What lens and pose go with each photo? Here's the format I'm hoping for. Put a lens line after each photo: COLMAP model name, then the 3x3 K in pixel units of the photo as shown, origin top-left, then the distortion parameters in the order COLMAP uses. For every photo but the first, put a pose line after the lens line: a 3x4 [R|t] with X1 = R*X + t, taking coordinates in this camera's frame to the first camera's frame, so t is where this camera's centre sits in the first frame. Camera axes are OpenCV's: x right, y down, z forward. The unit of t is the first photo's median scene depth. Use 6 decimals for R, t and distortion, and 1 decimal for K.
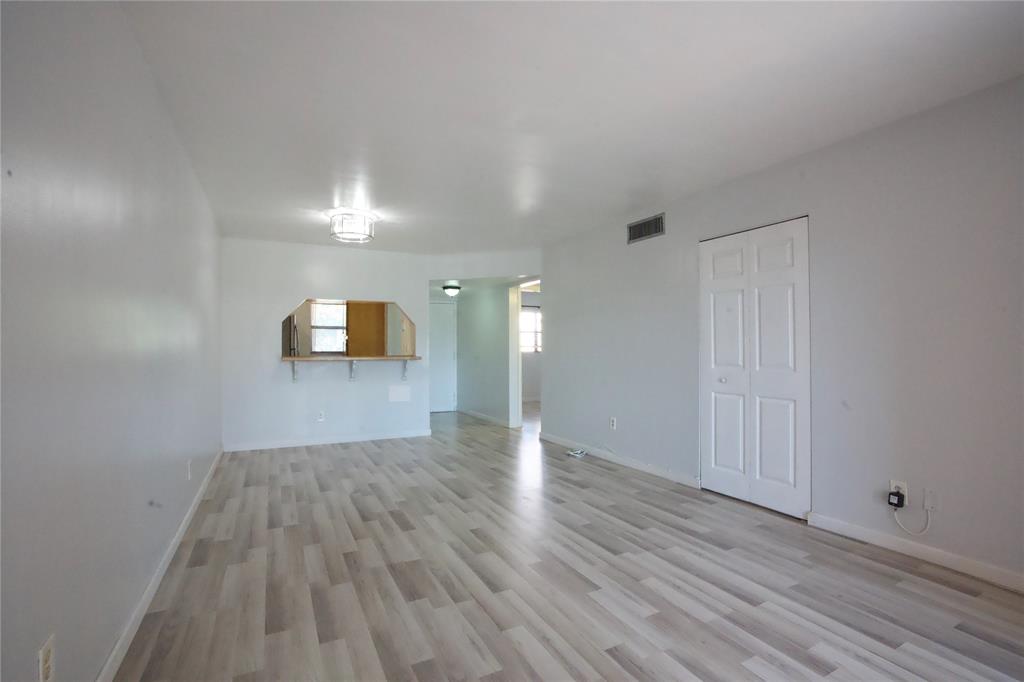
lens RADIAL K [[470.8, 0, 514.7], [0, 470.8, 339.8], [0, 0, 1]] dist [-0.072055, 0.028991]
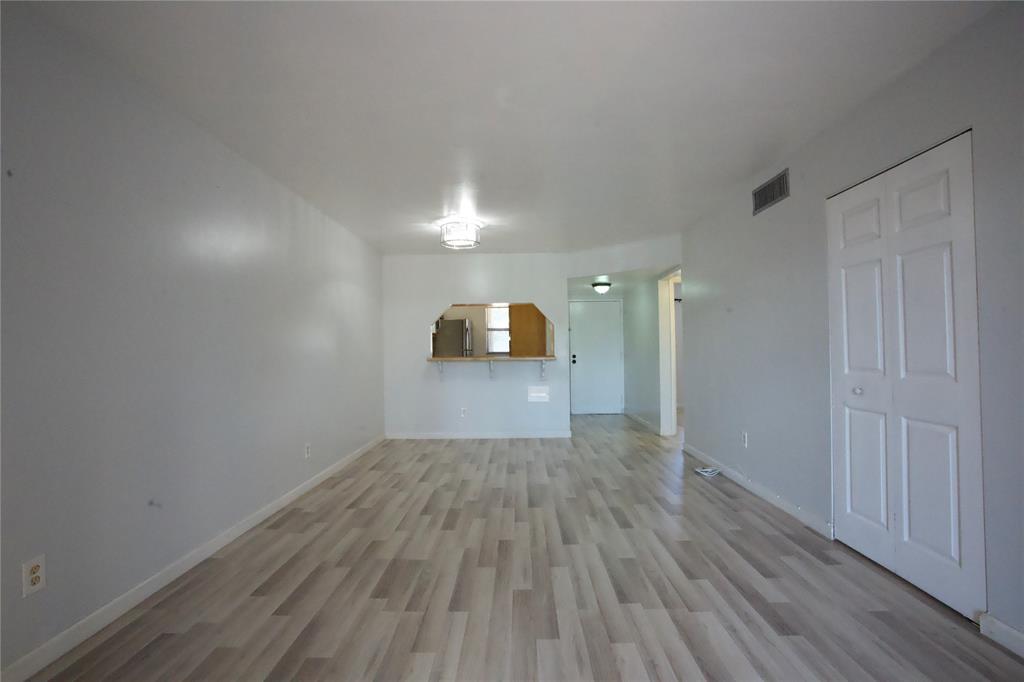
lens RADIAL K [[470.8, 0, 514.7], [0, 470.8, 339.8], [0, 0, 1]] dist [-0.072055, 0.028991]
pose [[0.883159, -0.017043, -0.468763, 0.305711], [0.017486, 0.999841, -0.003408, 0.003060], [0.468747, -0.005187, 0.883317, 0.144011]]
